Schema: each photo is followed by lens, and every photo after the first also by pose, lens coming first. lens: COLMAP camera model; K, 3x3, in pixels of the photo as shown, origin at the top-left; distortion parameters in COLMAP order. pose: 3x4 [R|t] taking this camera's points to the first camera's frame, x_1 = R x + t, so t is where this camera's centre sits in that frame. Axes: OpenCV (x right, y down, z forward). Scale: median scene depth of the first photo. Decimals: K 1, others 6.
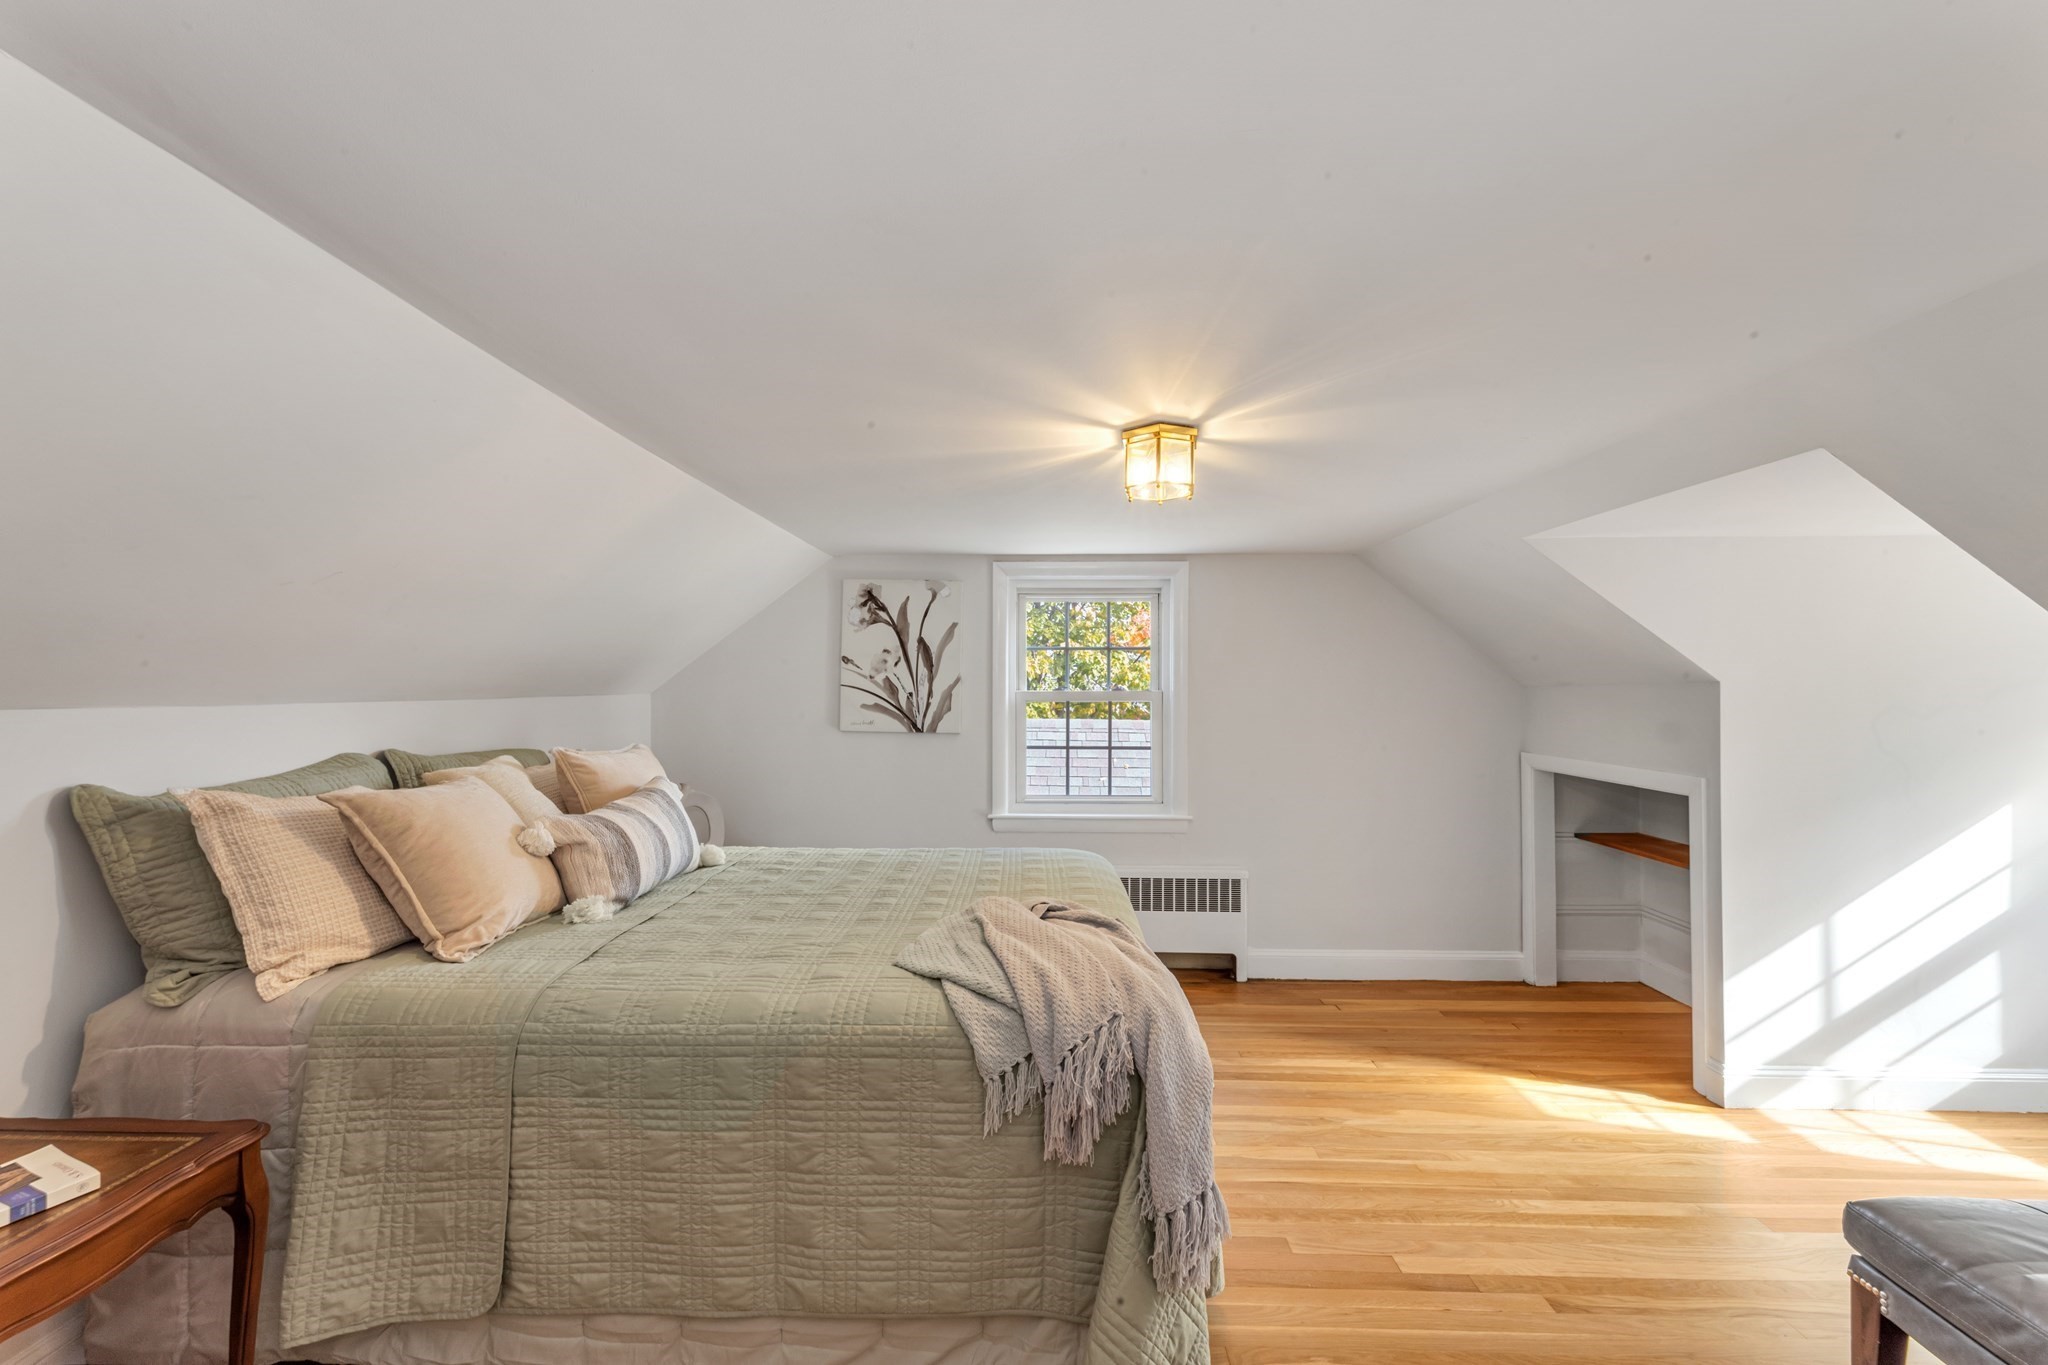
lens RADIAL K [[837.3, 0, 1024.0], [0, 837.3, 682.5], [0, 0, 1]] dist [-0.000620, -0.000224]
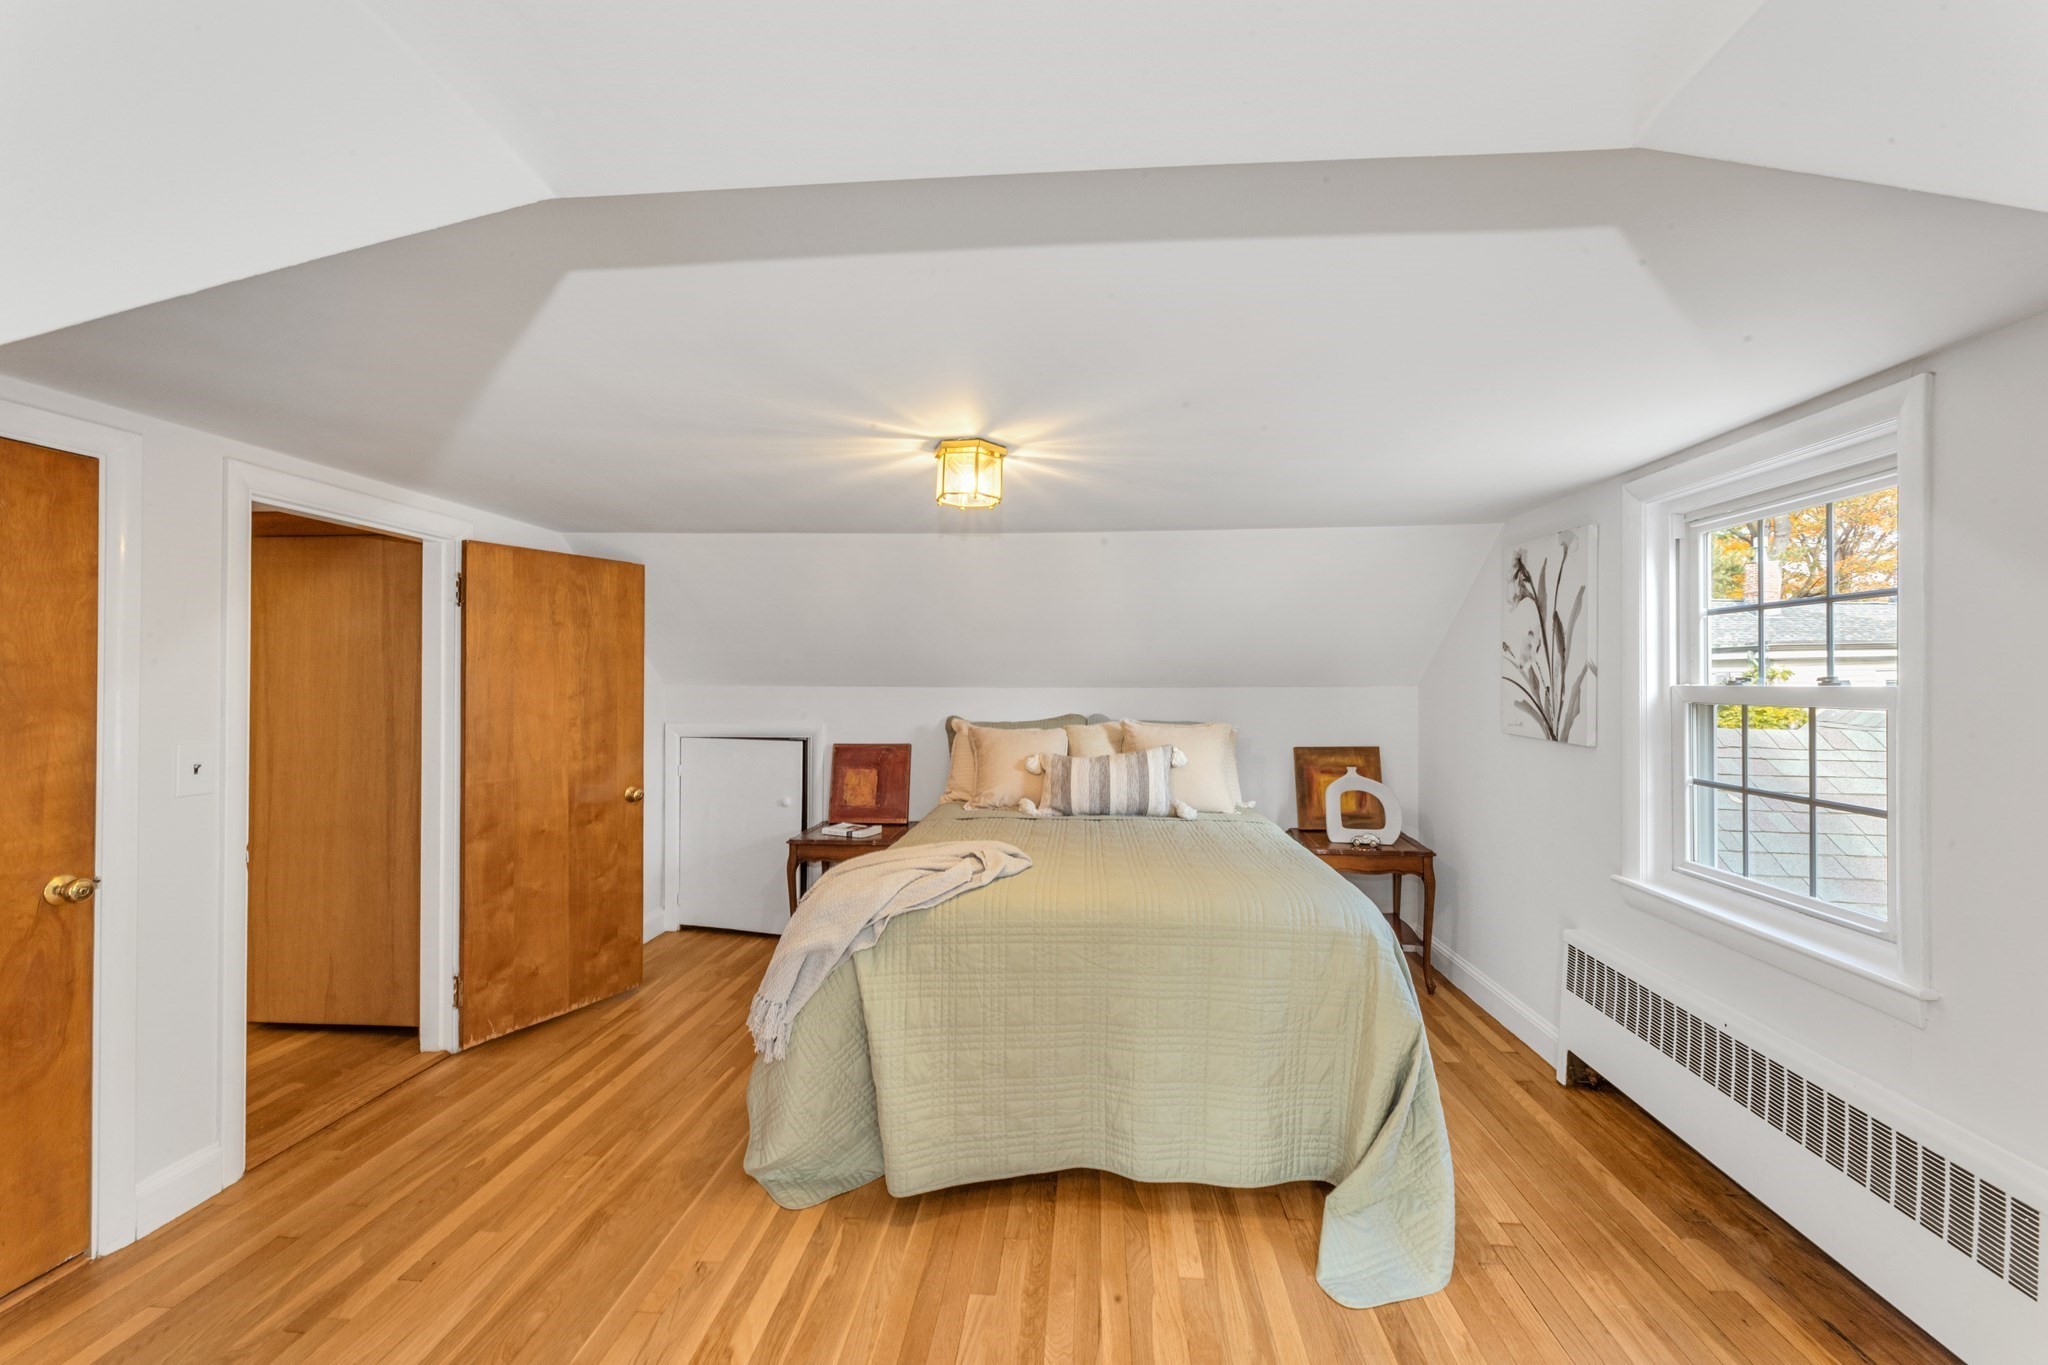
lens RADIAL K [[837.3, 0, 1024.0], [0, 837.3, 682.5], [0, 0, 1]] dist [-0.000620, -0.000224]
pose [[-0.073162, -0.000986, -0.997320, 0.641614], [0.003114, 0.999994, -0.001217, 0.007638], [0.997315, -0.003195, -0.073159, 0.589294]]
